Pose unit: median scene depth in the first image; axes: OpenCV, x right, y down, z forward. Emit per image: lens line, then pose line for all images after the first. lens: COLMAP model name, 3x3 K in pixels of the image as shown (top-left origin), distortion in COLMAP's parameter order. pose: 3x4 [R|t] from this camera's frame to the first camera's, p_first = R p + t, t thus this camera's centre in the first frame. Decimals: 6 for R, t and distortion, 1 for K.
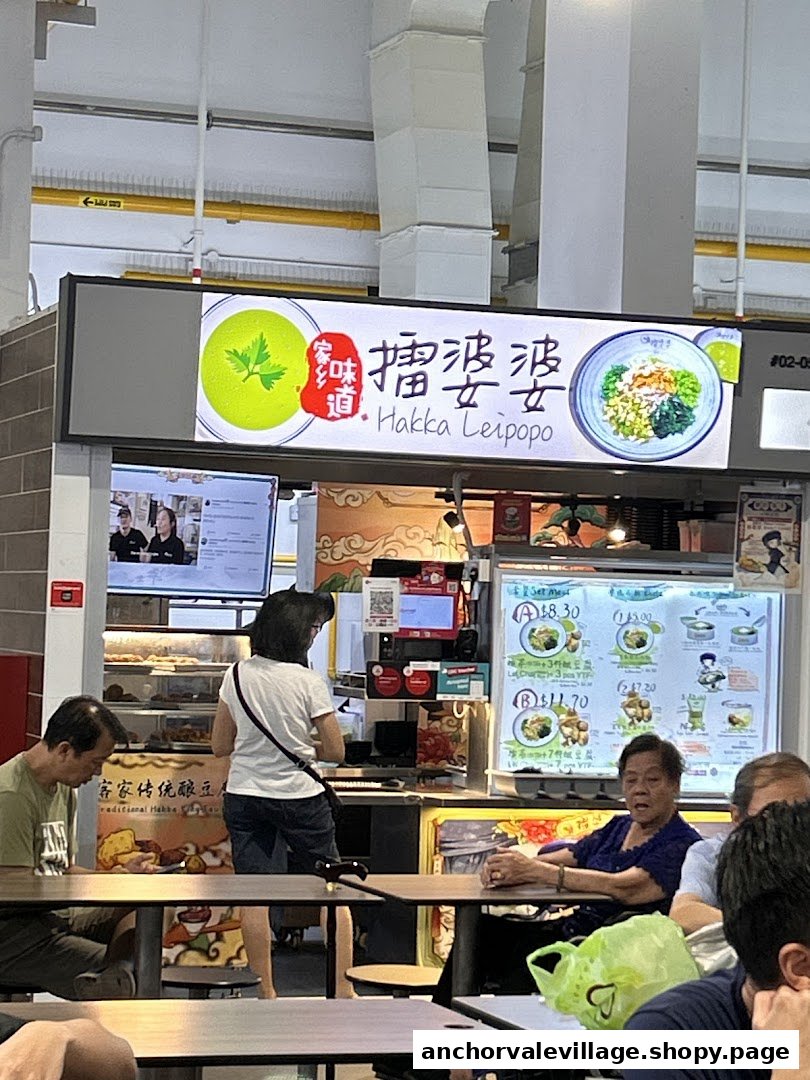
lens RADIAL K [[2547.0, 0, 403.7], [0, 2547.0, 478.5], [0, 0, 1]] dist [0.356207, 0.047007]
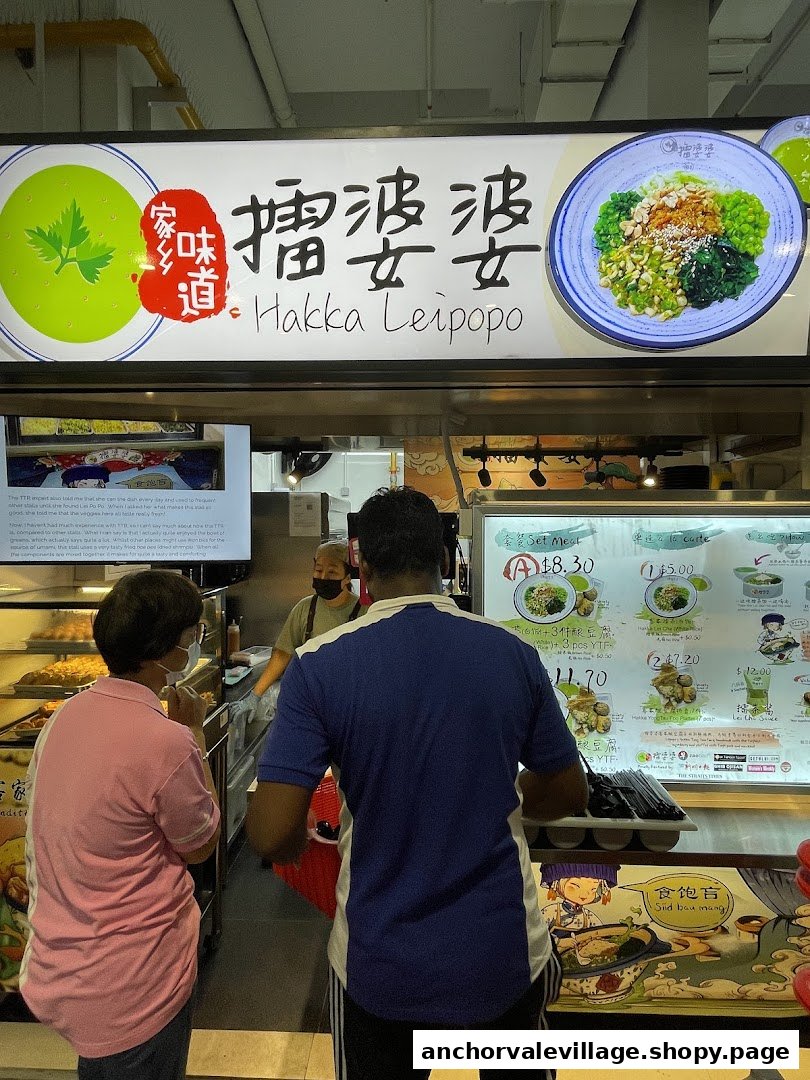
lens RADIAL K [[584.3, 0, 408.6], [0, 584.3, 500.1], [0, 0, 1]] dist [0.005415, -0.002835]
pose [[0.937682, -0.028317, -0.346340, 0.083190], [0.048448, 0.997593, 0.049605, 0.021929], [0.344102, -0.063293, 0.936797, 0.850904]]
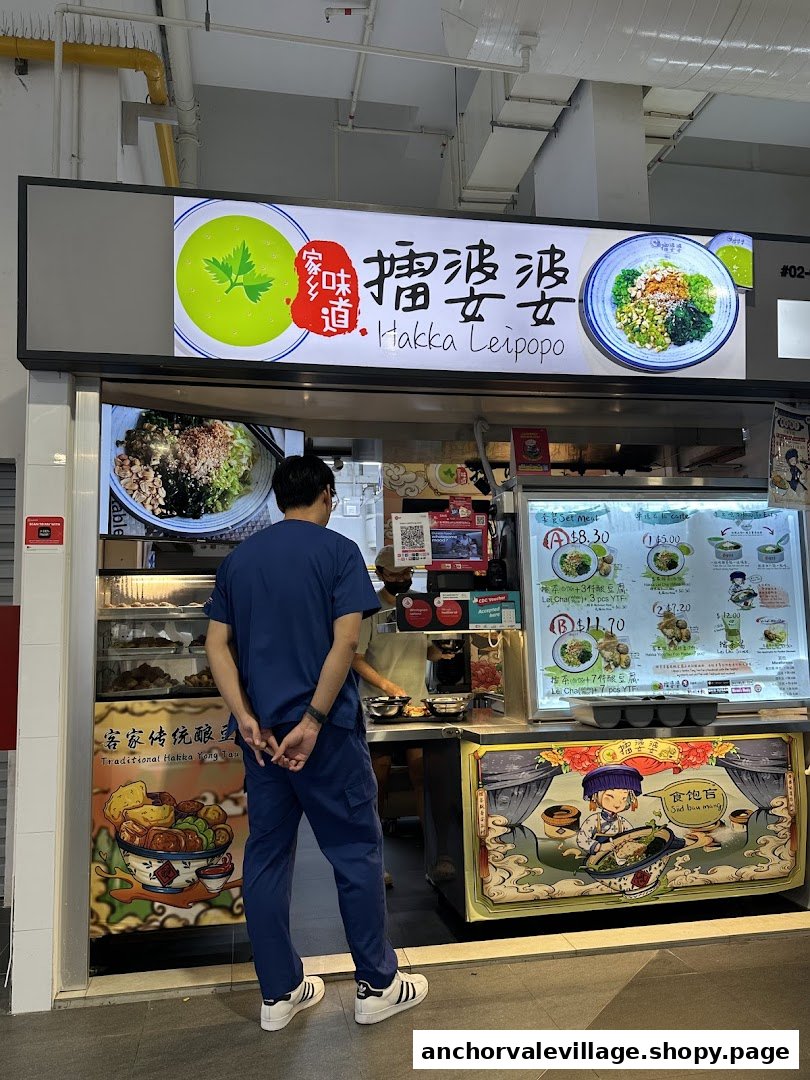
lens RADIAL K [[900.3, 0, 424.8], [0, 900.3, 524.8], [0, 0, 1]] dist [0.183086, -0.442559]
pose [[0.992059, -0.069682, -0.104710, 0.037345], [0.061018, 0.994614, -0.083783, 0.076562], [0.109984, 0.076729, 0.990967, 0.663988]]
